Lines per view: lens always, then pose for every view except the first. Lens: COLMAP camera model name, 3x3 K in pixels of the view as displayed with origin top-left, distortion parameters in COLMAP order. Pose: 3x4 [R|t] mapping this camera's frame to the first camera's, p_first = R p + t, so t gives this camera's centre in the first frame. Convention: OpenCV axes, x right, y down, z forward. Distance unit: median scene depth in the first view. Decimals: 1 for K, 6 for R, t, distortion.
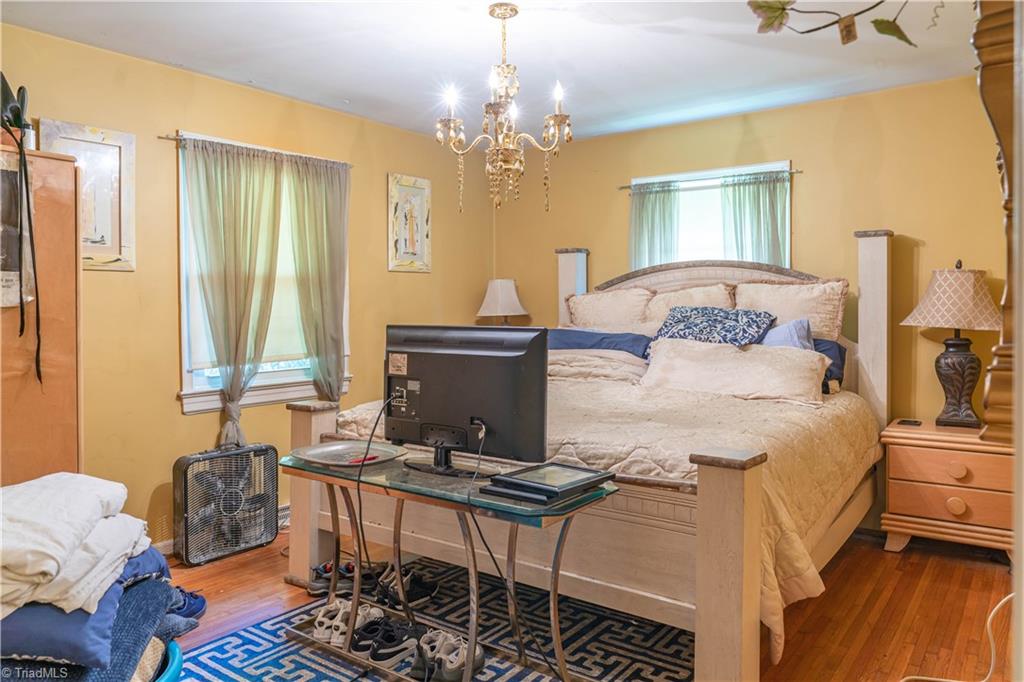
lens RADIAL K [[727.8, 0, 523.8], [0, 727.8, 340.1], [0, 0, 1]] dist [-0.036352, 0.025932]
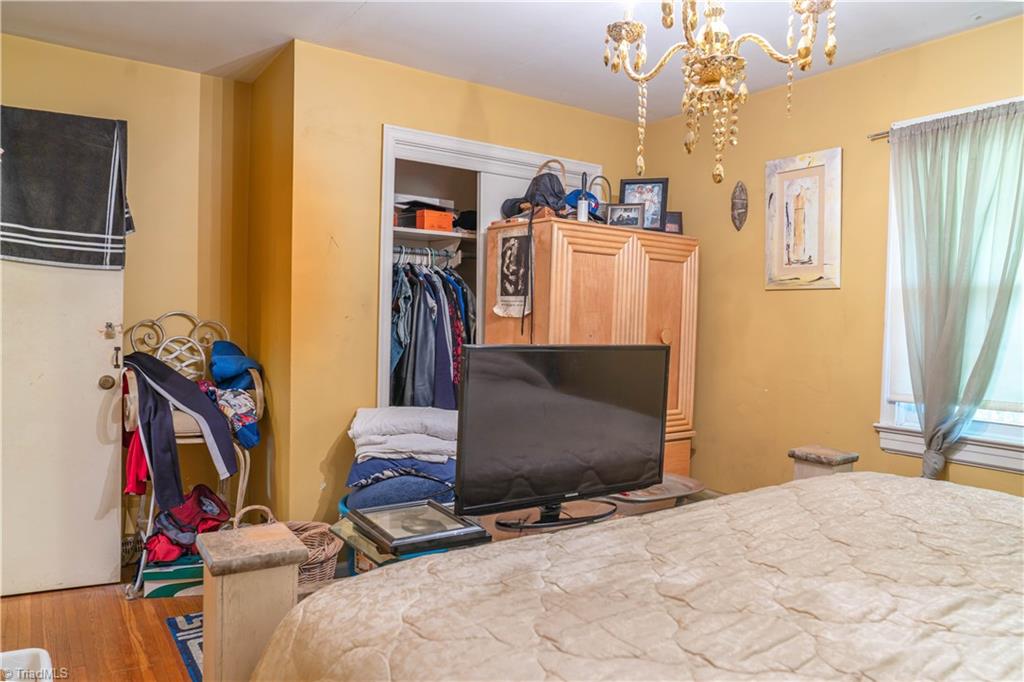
lens RADIAL K [[727.8, 0, 523.8], [0, 727.8, 340.1], [0, 0, 1]] dist [-0.036352, 0.025932]
pose [[-0.328221, 0.020036, -0.944388, 0.489093], [-0.071798, 0.996354, 0.046092, -0.038285], [0.941868, 0.082934, -0.325586, 0.870672]]
